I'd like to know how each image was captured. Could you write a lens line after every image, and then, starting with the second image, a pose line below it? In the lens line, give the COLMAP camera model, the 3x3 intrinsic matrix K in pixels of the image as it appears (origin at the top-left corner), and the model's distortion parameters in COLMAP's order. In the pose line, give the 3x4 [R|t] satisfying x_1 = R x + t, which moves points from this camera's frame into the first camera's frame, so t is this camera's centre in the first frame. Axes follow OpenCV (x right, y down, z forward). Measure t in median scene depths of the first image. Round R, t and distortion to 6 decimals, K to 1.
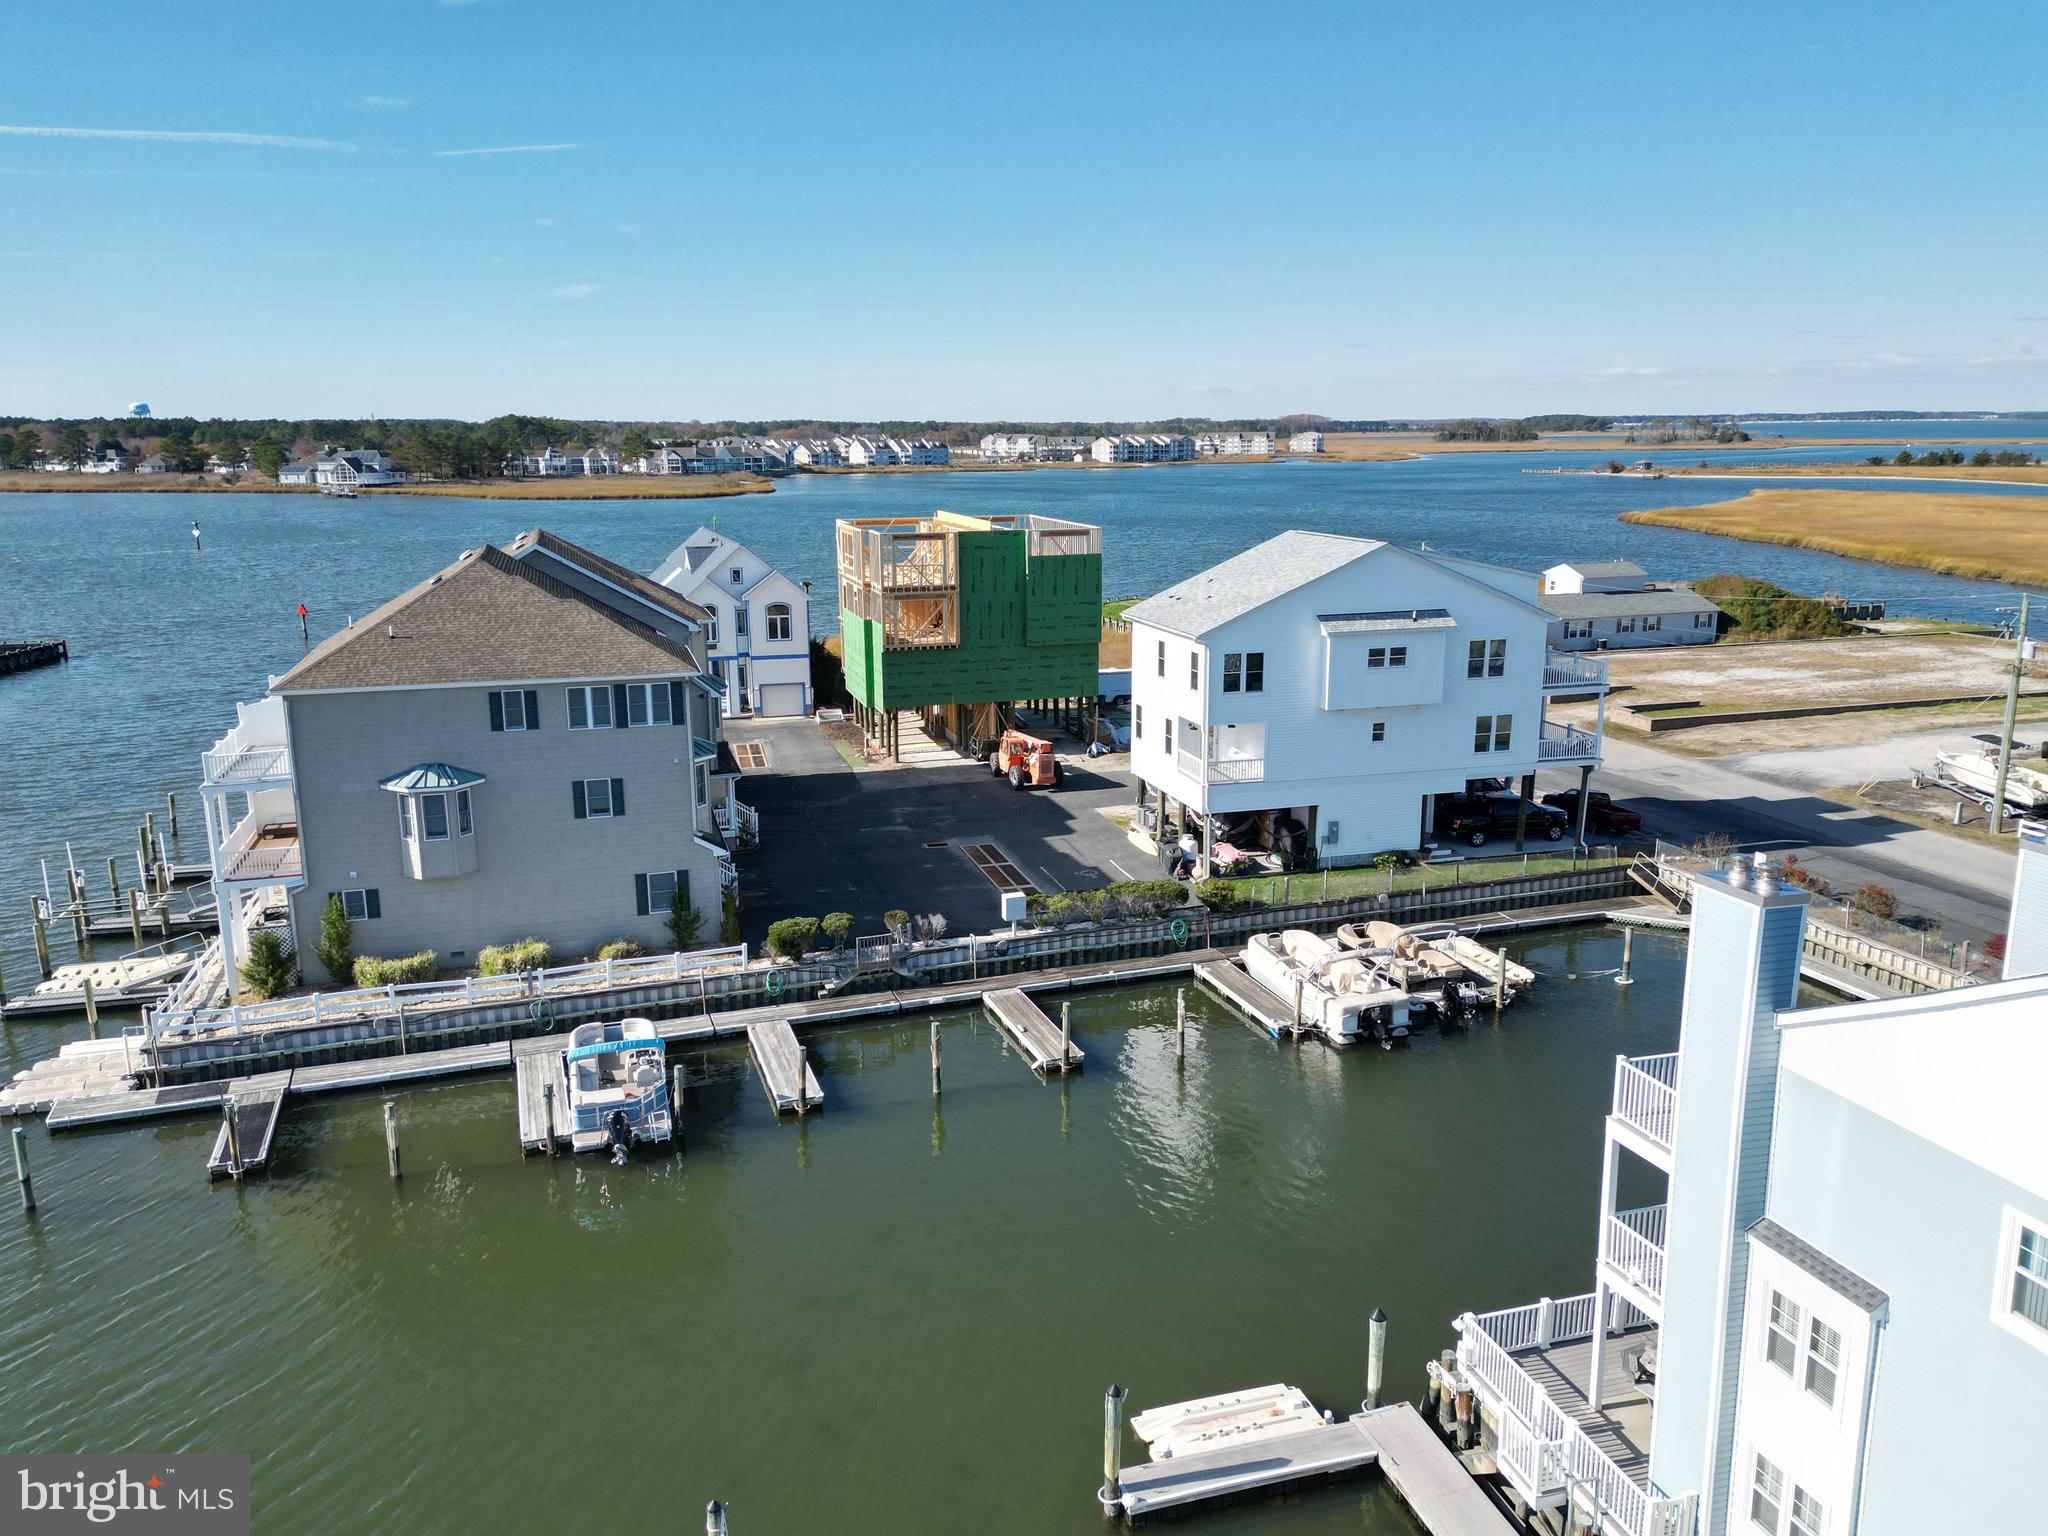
lens RADIAL K [[1515.5, 0, 1047.4], [0, 1515.5, 765.3], [0, 0, 1]] dist [0.104305, -0.142289]
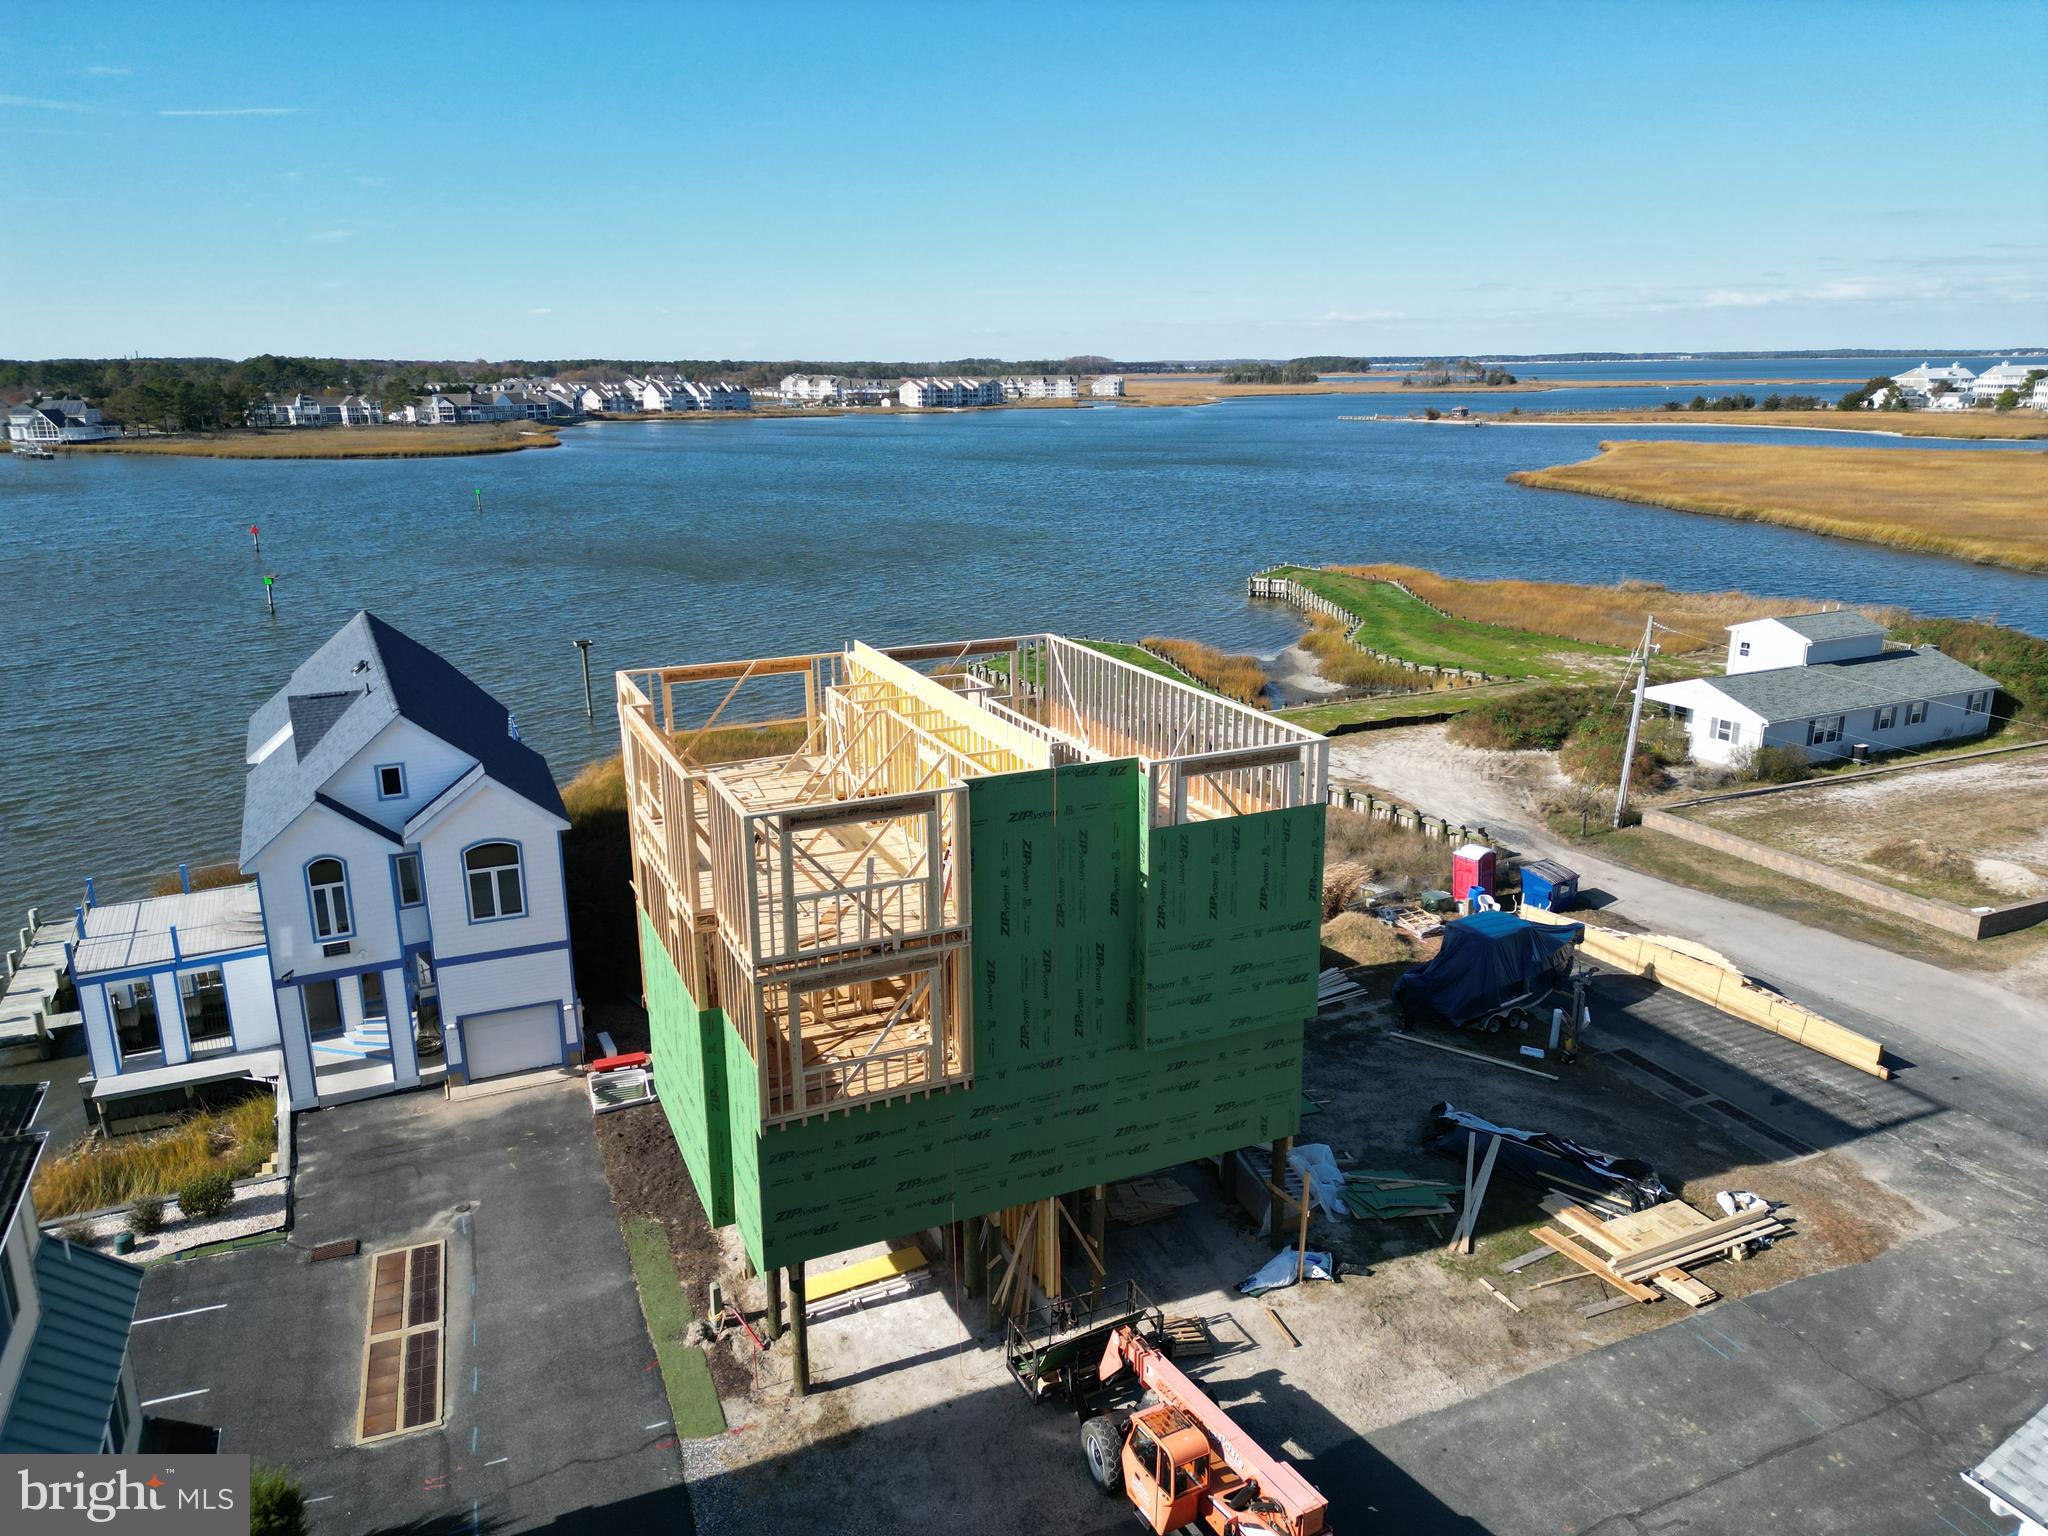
lens RADIAL K [[1423.2, 0, 1020.1], [0, 1423.2, 761.4], [0, 0, 1]] dist [0.068389, -0.059917]
pose [[0.992540, -0.032657, 0.117463, -0.011838], [0.026582, 0.998245, 0.052923, -0.024385], [-0.118985, -0.049405, 0.991666, 0.093290]]
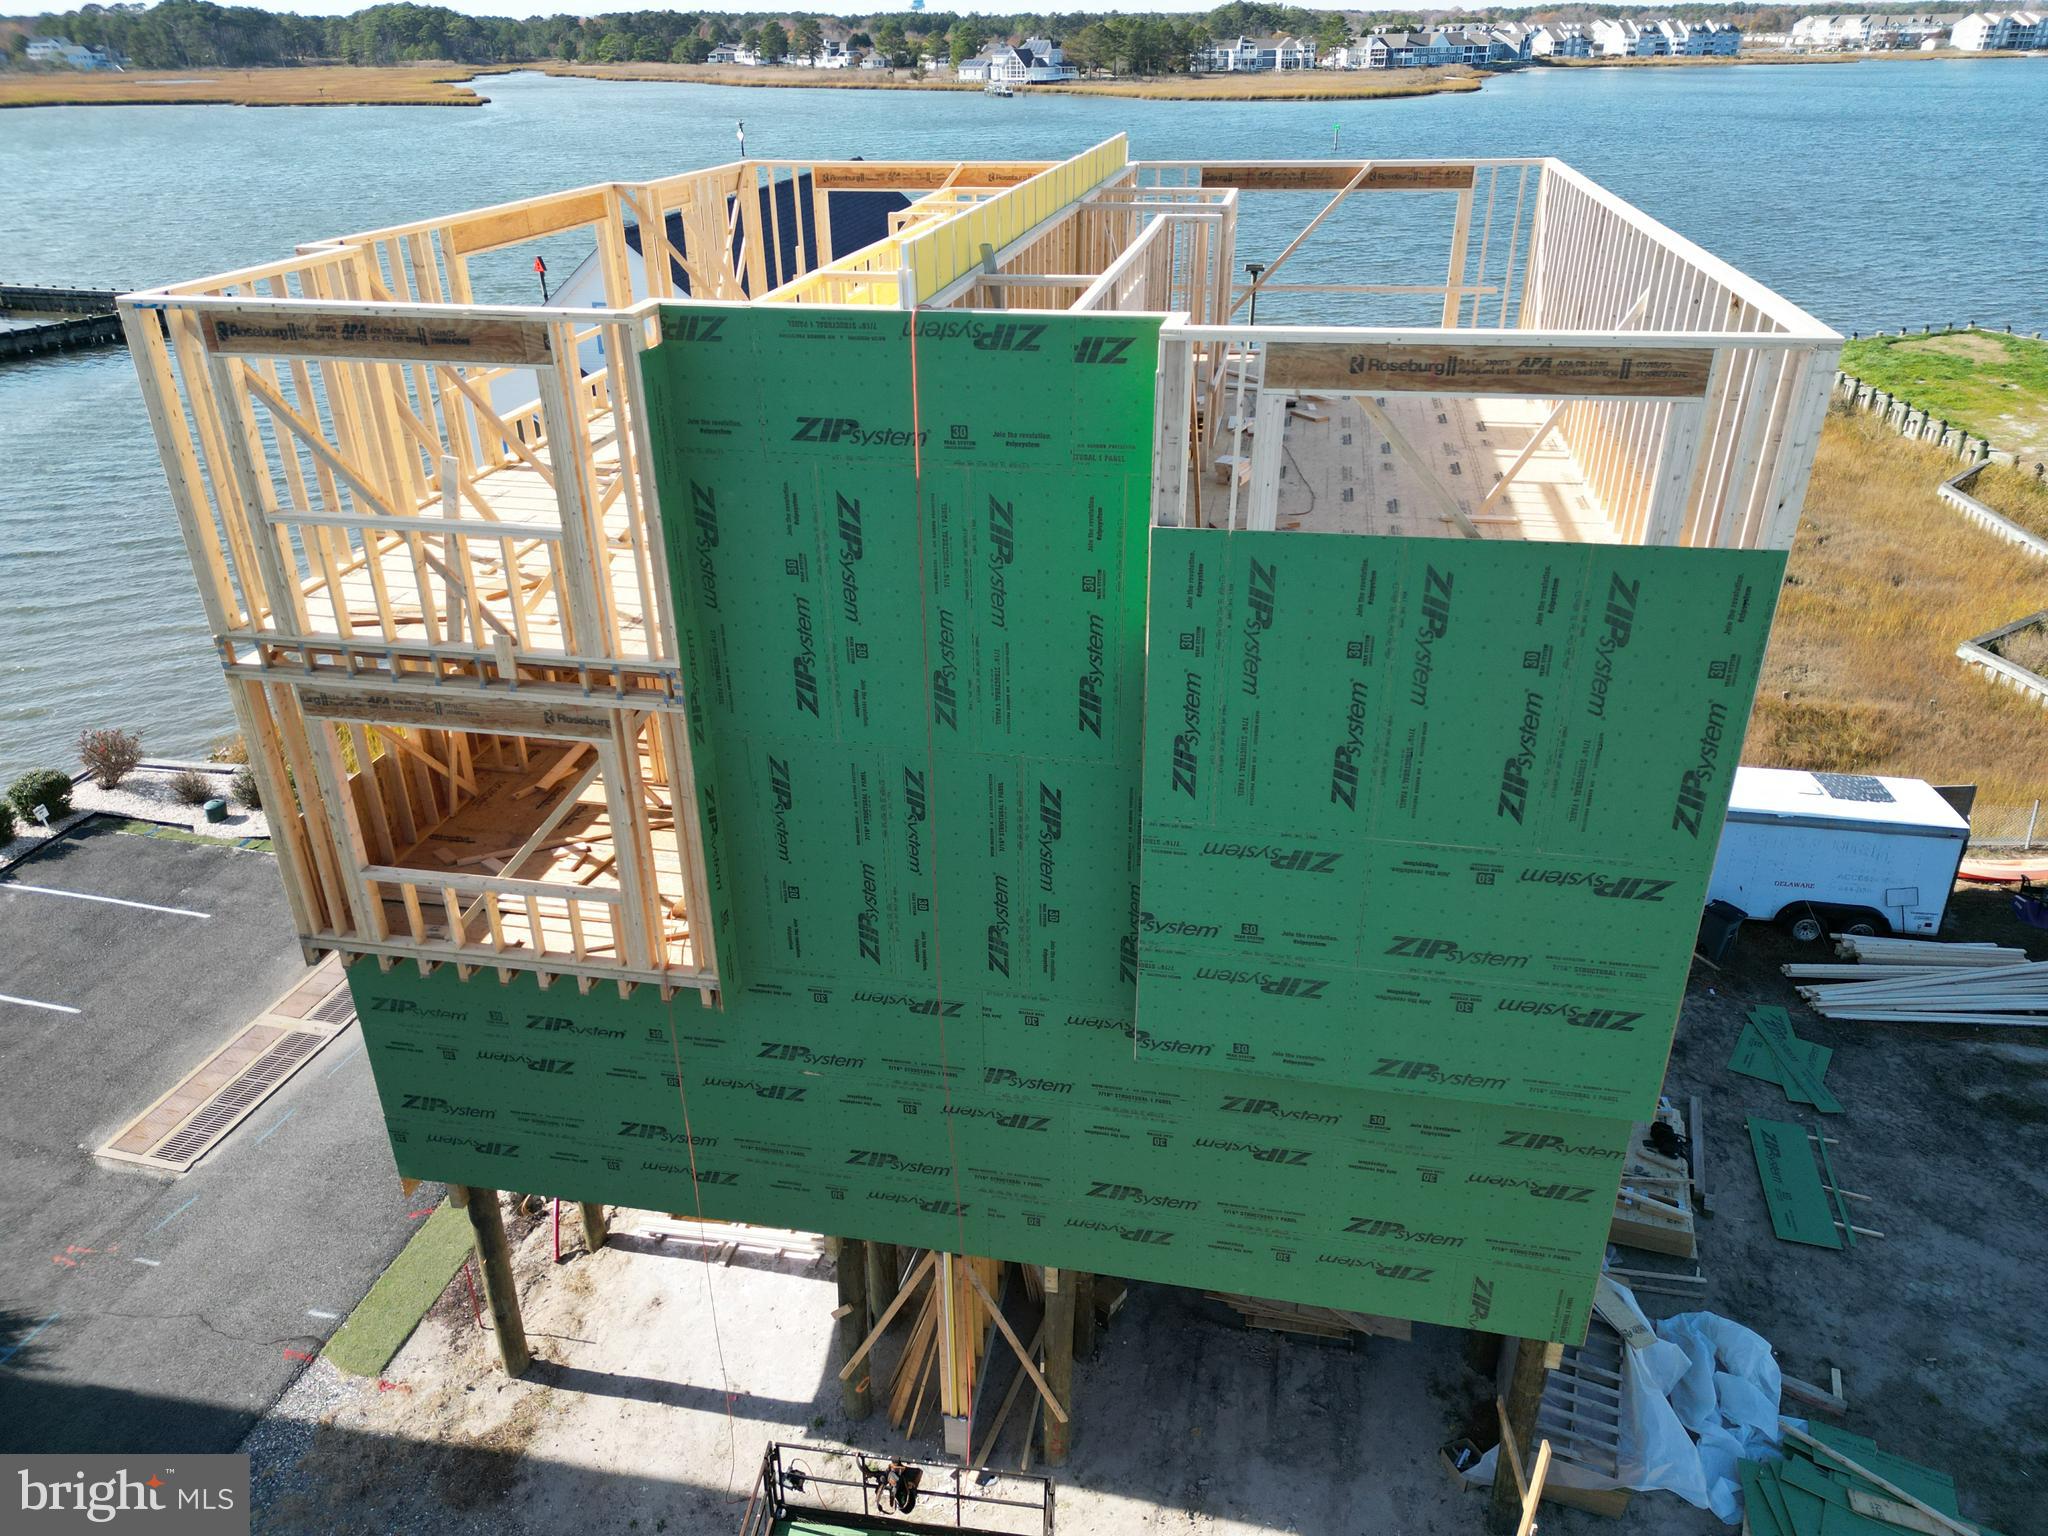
lens RADIAL K [[1419.9, 0, 1018.7], [0, 1419.9, 760.1], [0, 0, 1]] dist [0.079945, -0.080956]
pose [[0.880280, 0.210875, -0.425015, 0.004888], [-0.096415, 0.956615, 0.274941, -0.021339], [0.464554, -0.201047, 0.862421, 0.124072]]
